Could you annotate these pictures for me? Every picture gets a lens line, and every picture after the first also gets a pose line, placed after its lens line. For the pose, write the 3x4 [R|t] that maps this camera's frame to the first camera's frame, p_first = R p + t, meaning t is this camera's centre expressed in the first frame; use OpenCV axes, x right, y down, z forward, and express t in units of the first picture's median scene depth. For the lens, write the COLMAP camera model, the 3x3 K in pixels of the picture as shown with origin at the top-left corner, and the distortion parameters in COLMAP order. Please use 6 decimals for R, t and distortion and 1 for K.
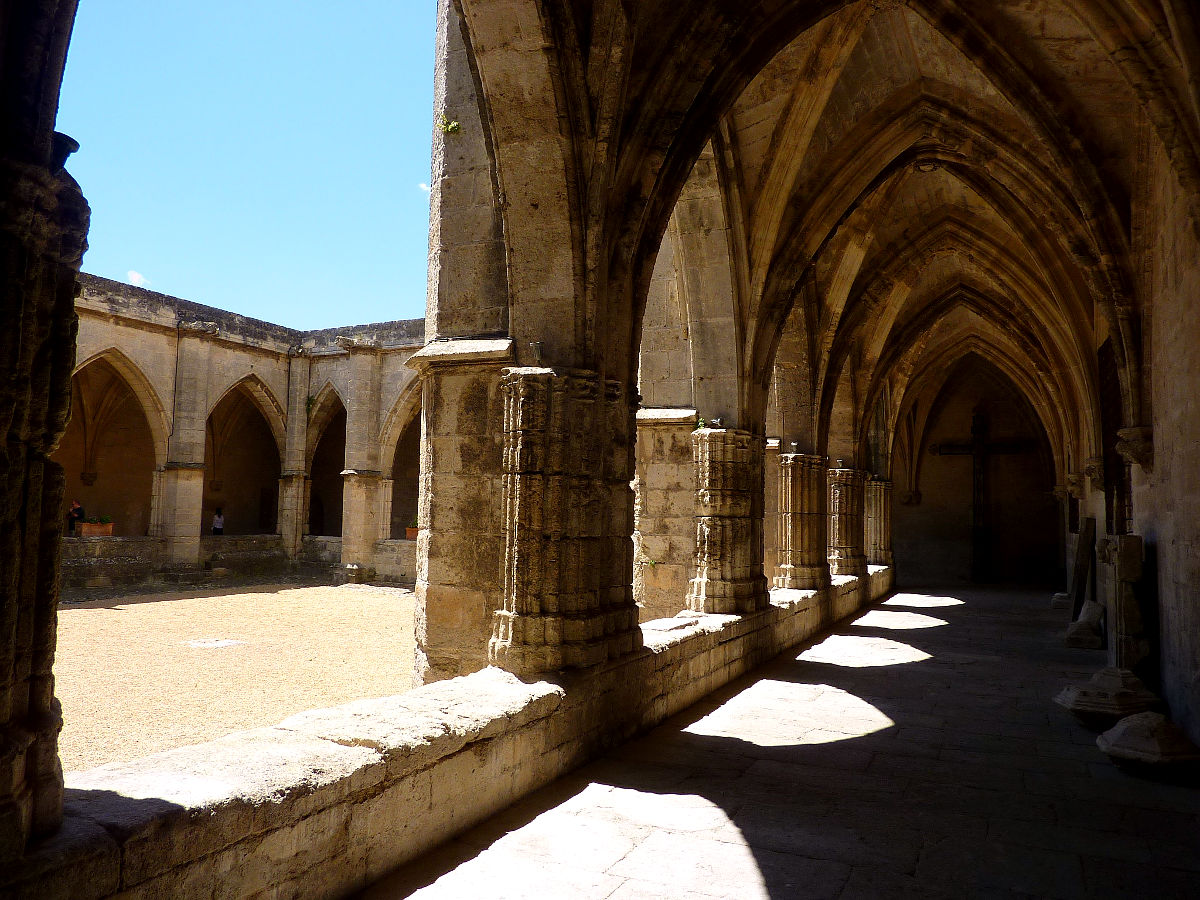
lens RADIAL K [[897.0, 0, 600.0], [0, 897.0, 450.0], [0, 0, 1]] dist [-0.028851, -0.004418]
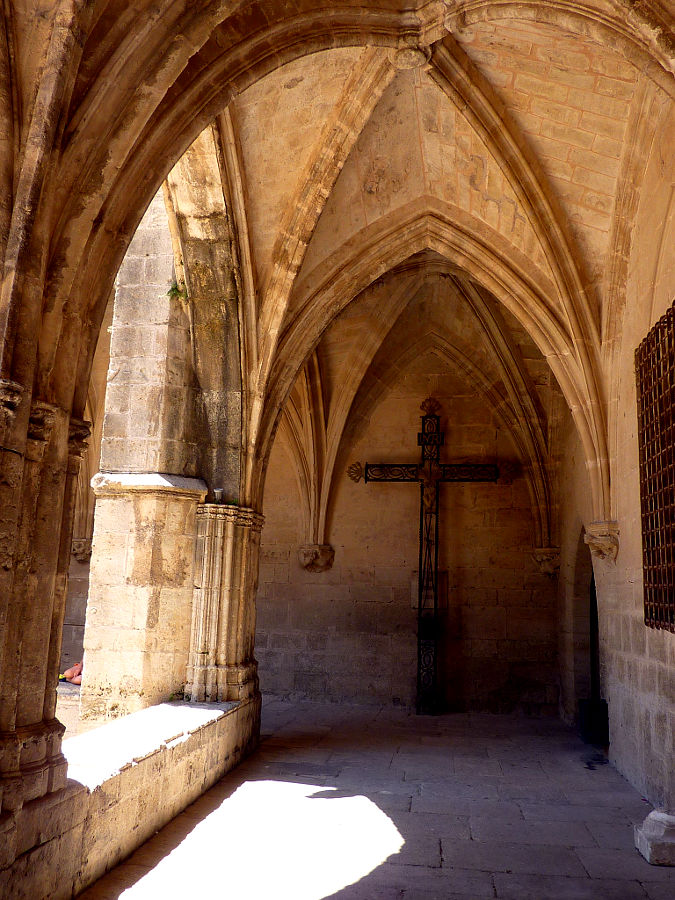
lens RADIAL K [[835.2, 0, 337.5], [0, 835.2, 450.0], [0, 0, 1]] dist [0.004084, 0.001415]
pose [[0.951860, 0.060449, 0.300513, 0.238998], [-0.031772, 0.994538, -0.099420, 0.046836], [-0.304881, 0.085086, 0.948582, 0.589285]]
